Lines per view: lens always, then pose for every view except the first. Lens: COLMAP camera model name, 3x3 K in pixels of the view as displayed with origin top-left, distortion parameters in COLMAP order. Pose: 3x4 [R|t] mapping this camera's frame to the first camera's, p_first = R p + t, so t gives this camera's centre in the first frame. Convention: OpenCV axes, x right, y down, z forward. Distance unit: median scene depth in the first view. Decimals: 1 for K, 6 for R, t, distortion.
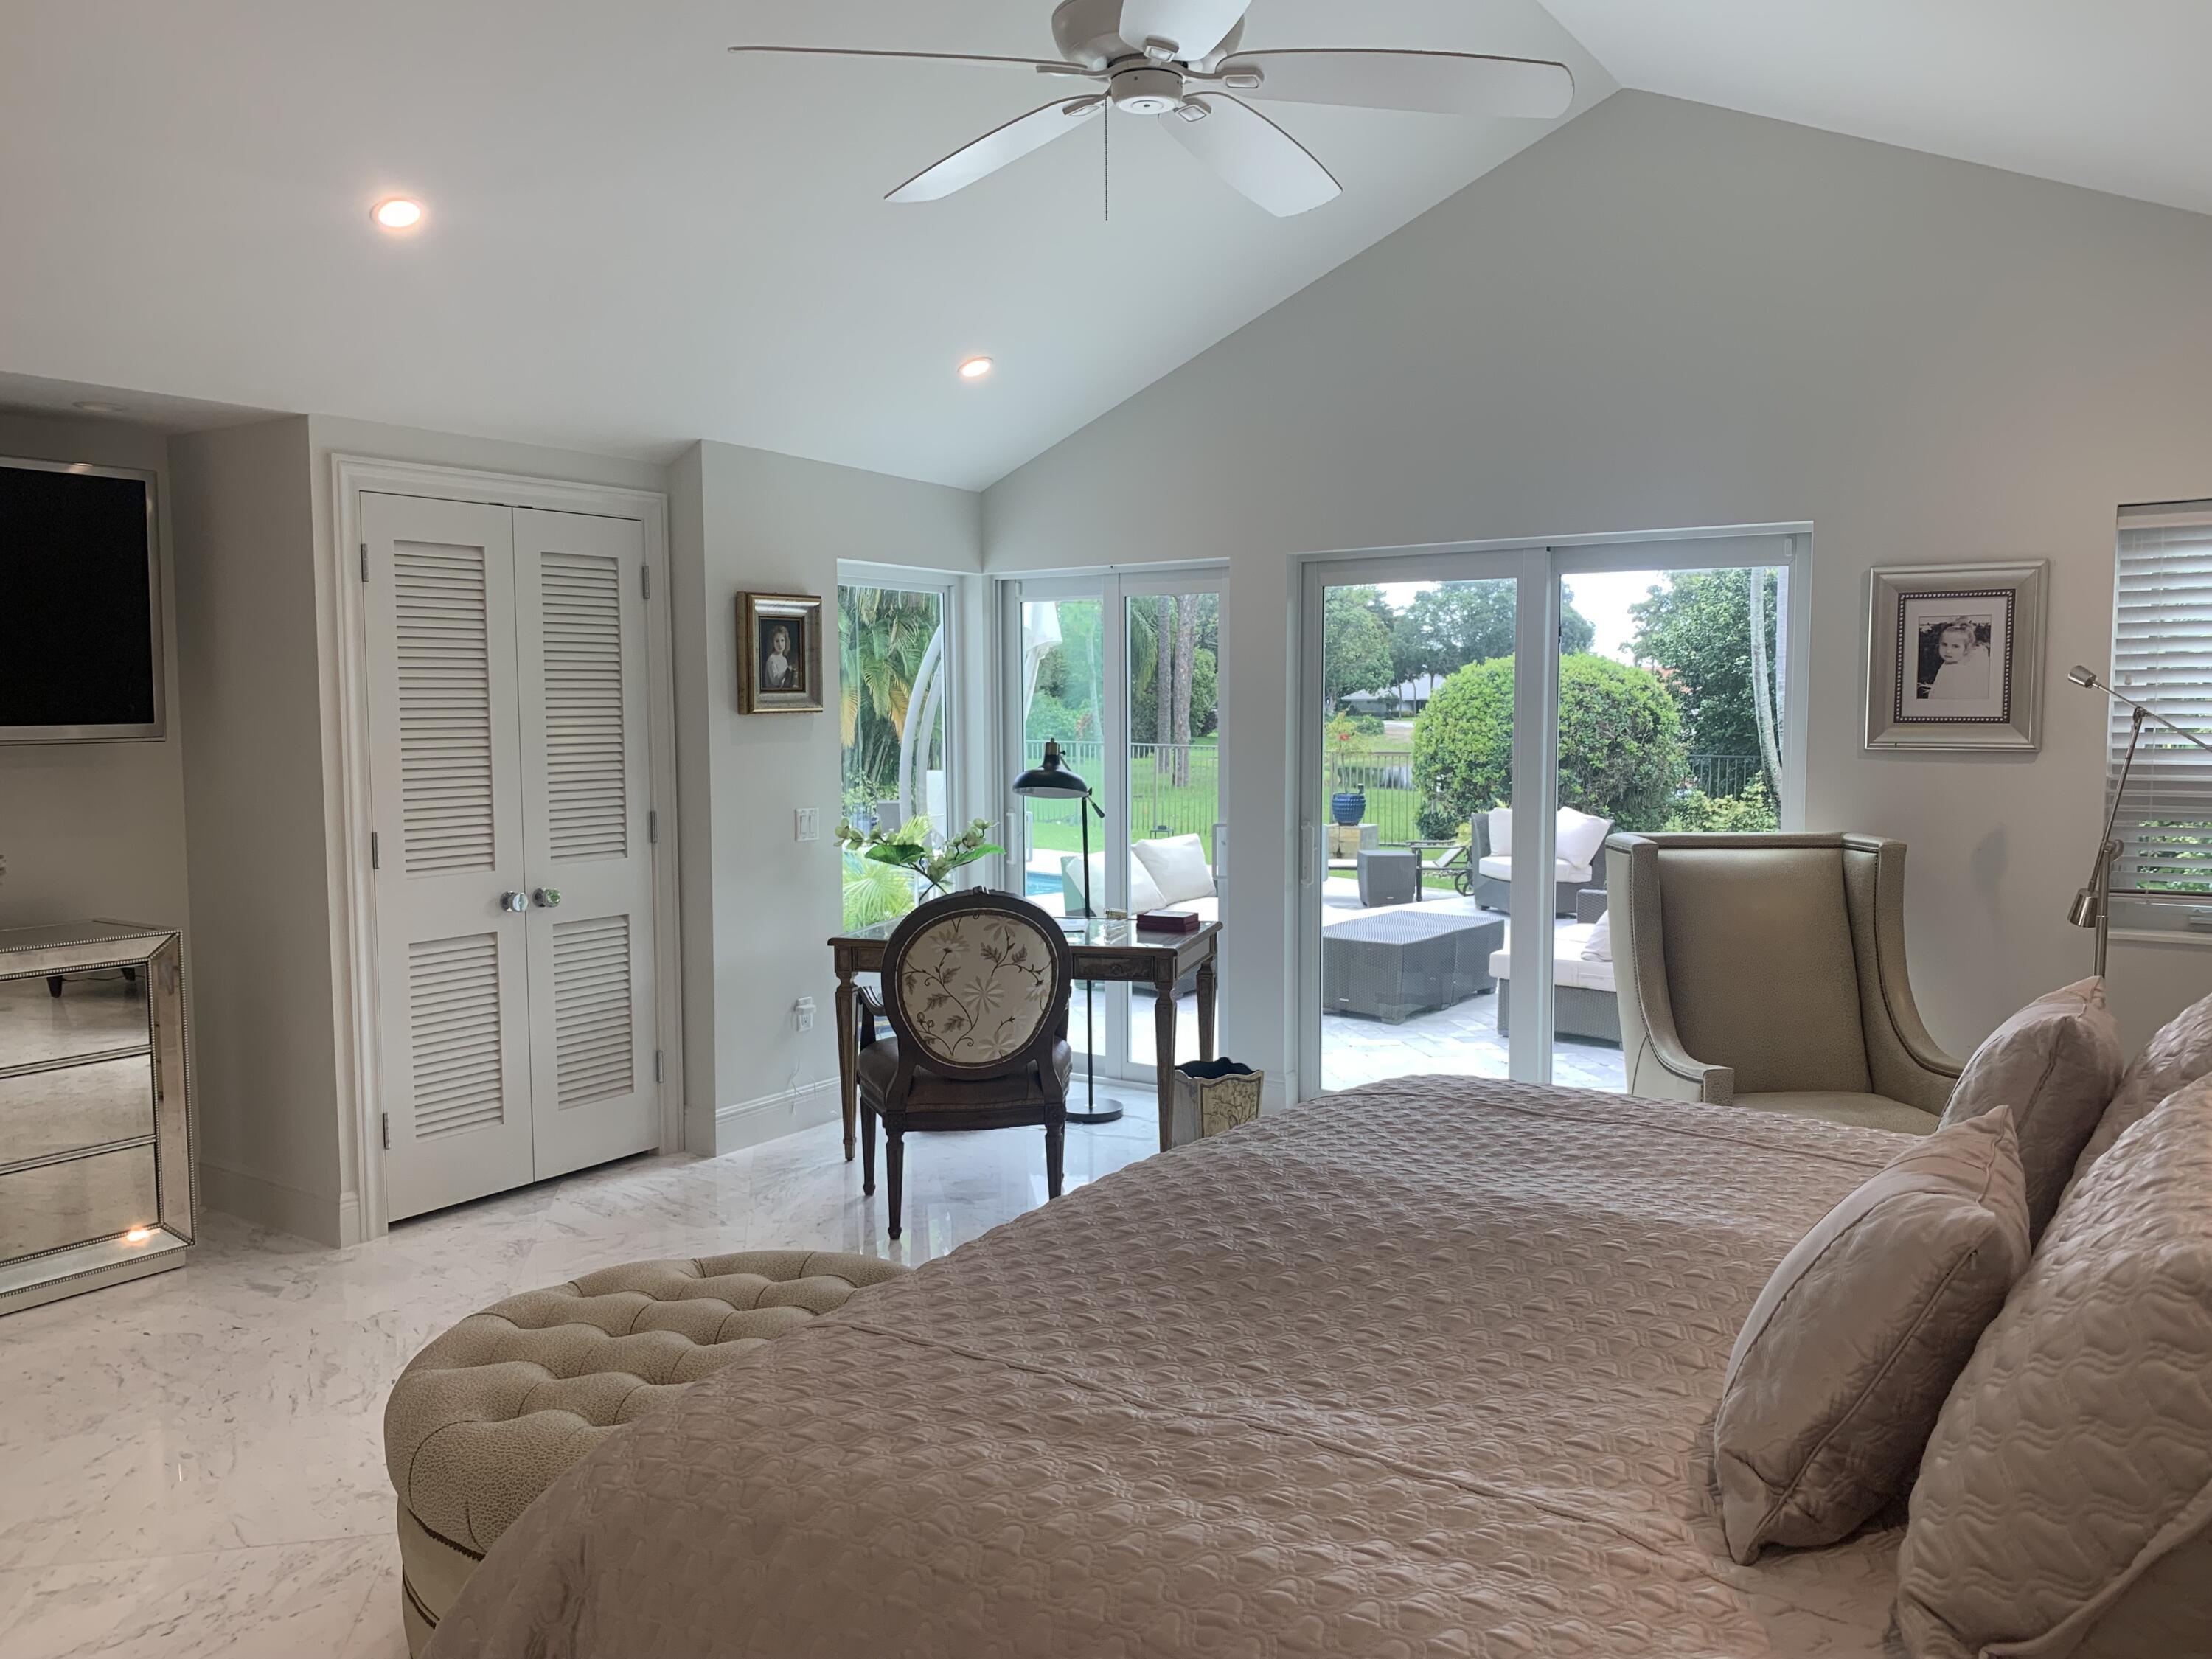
lens RADIAL K [[1654.6, 0, 1106.0], [0, 1654.6, 829.5], [0, 0, 1]] dist [0.083566, -0.123800]
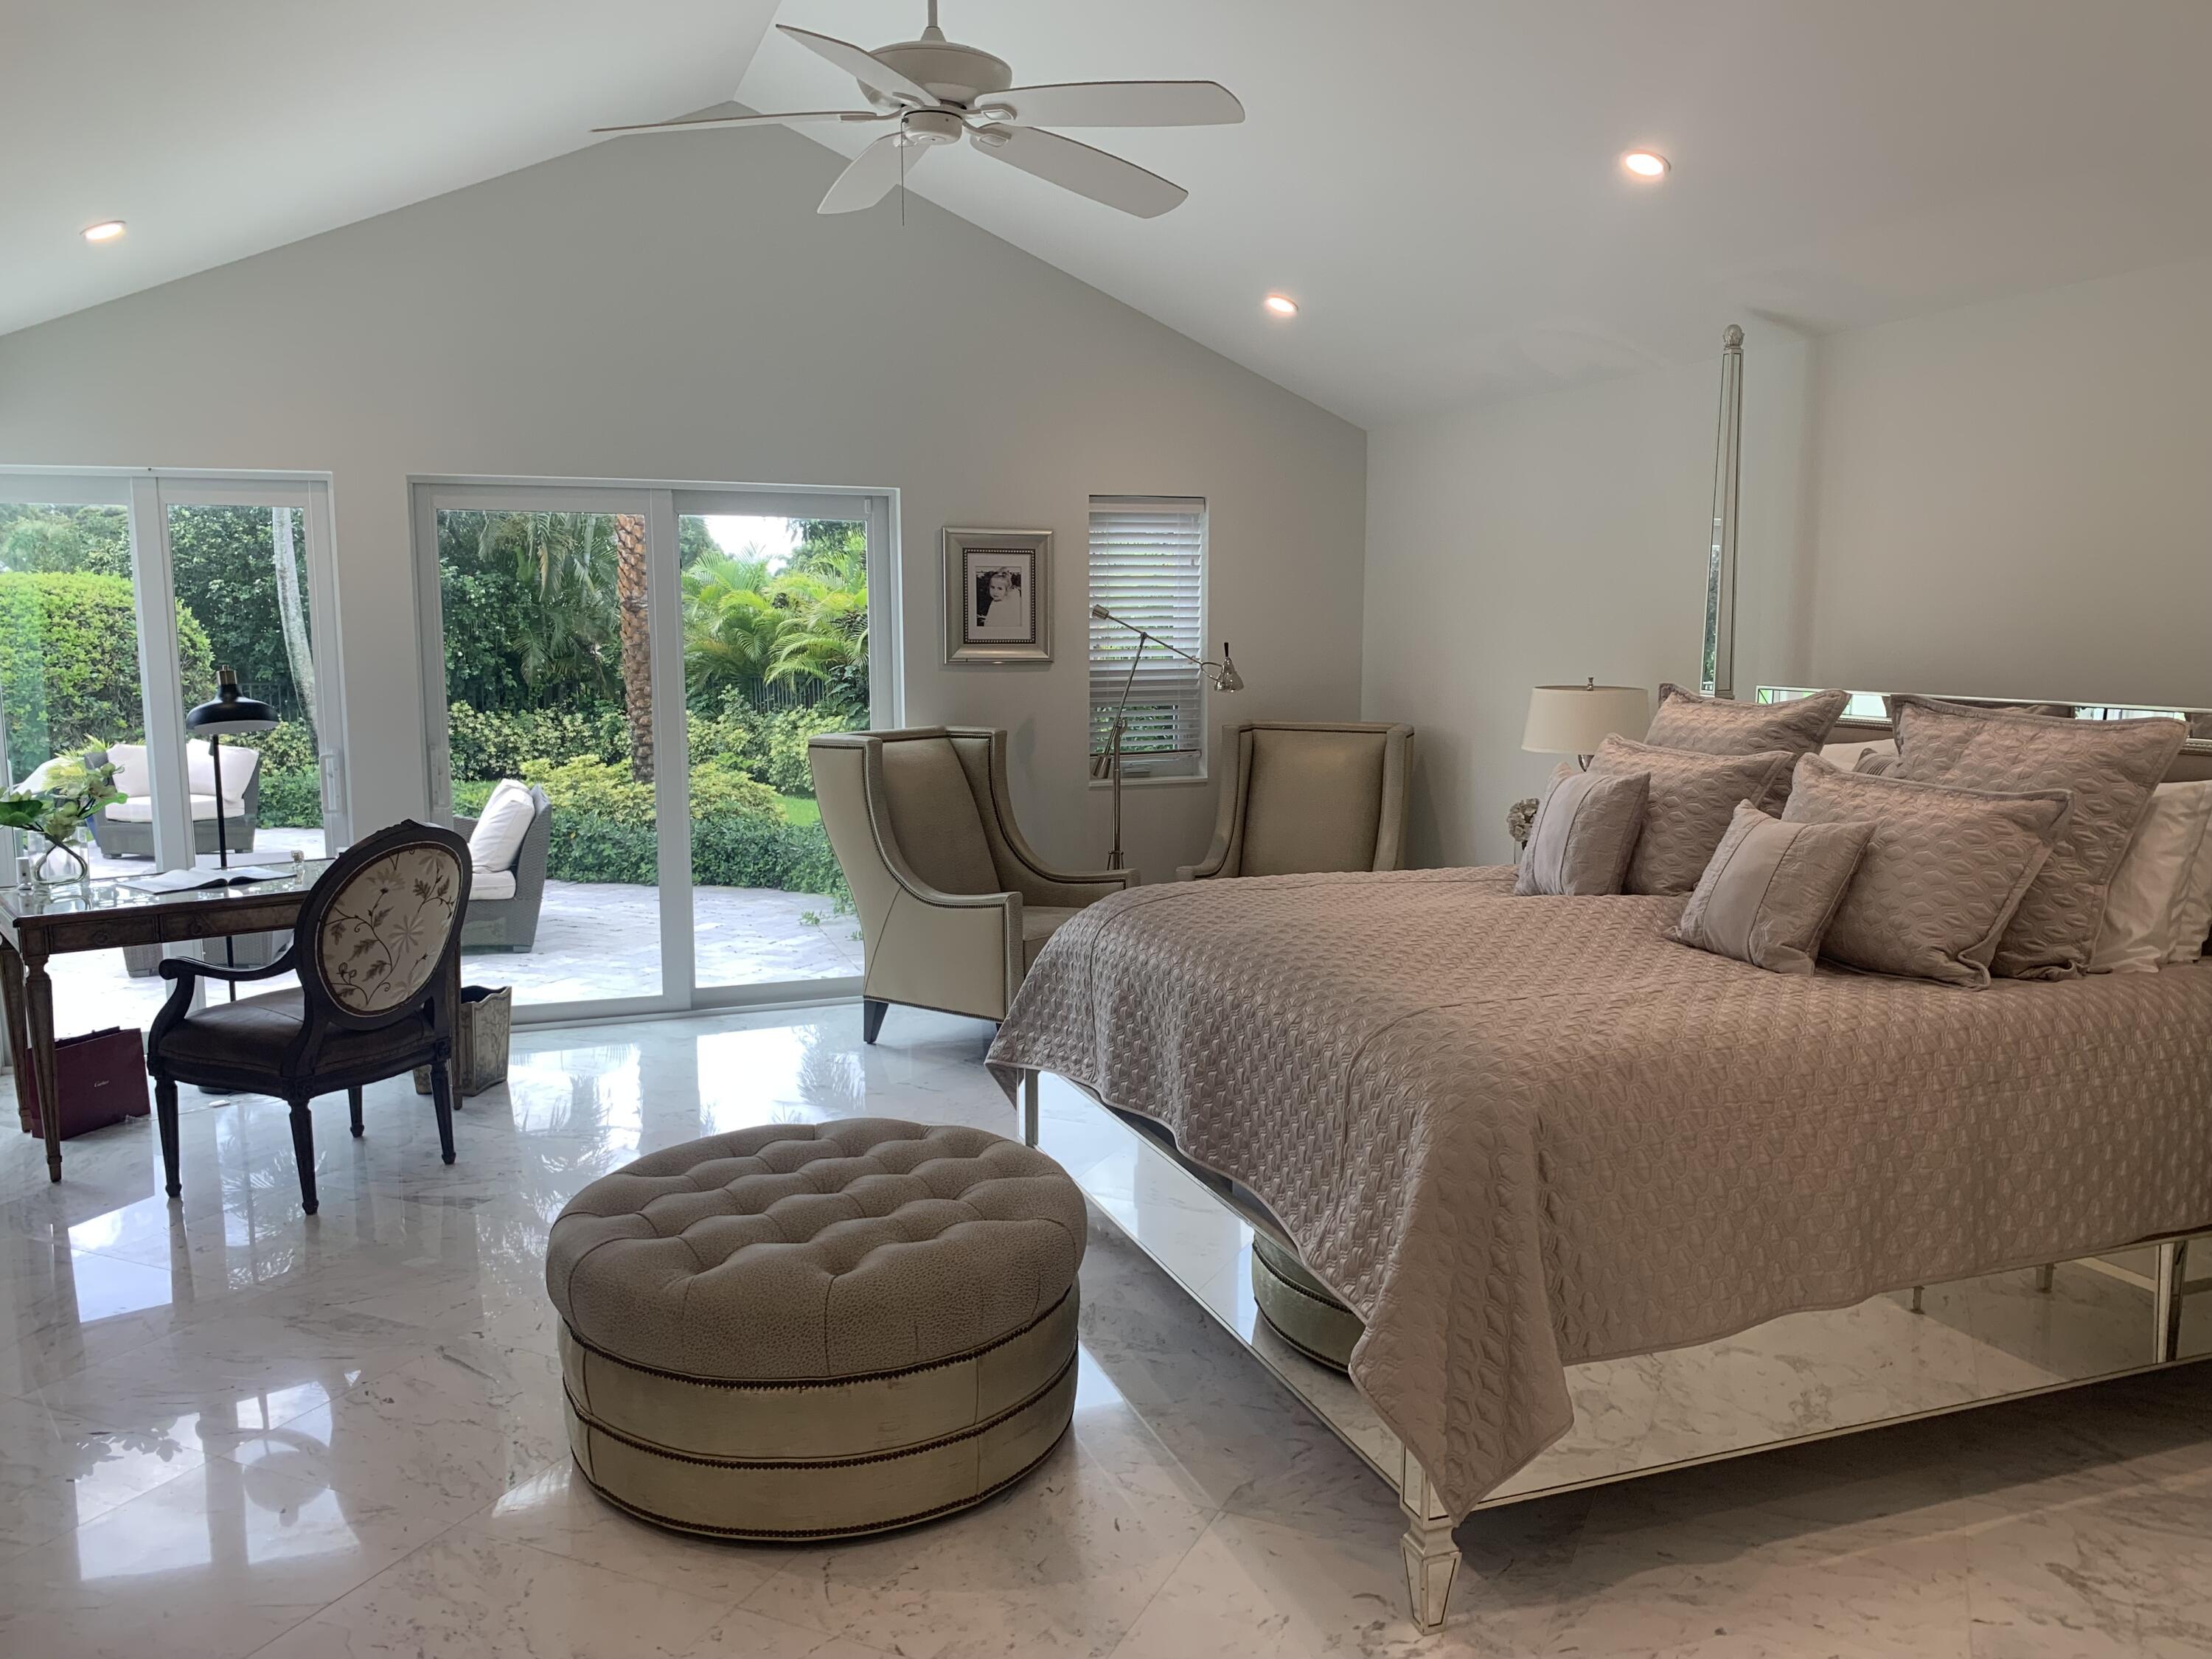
lens RADIAL K [[1654.6, 0, 1106.0], [0, 1654.6, 829.5], [0, 0, 1]] dist [0.083566, -0.123800]
pose [[0.604060, -0.096132, 0.791119, -0.578108], [0.061610, 0.995360, 0.073908, -0.006284], [-0.794554, 0.004096, 0.607180, 0.094961]]
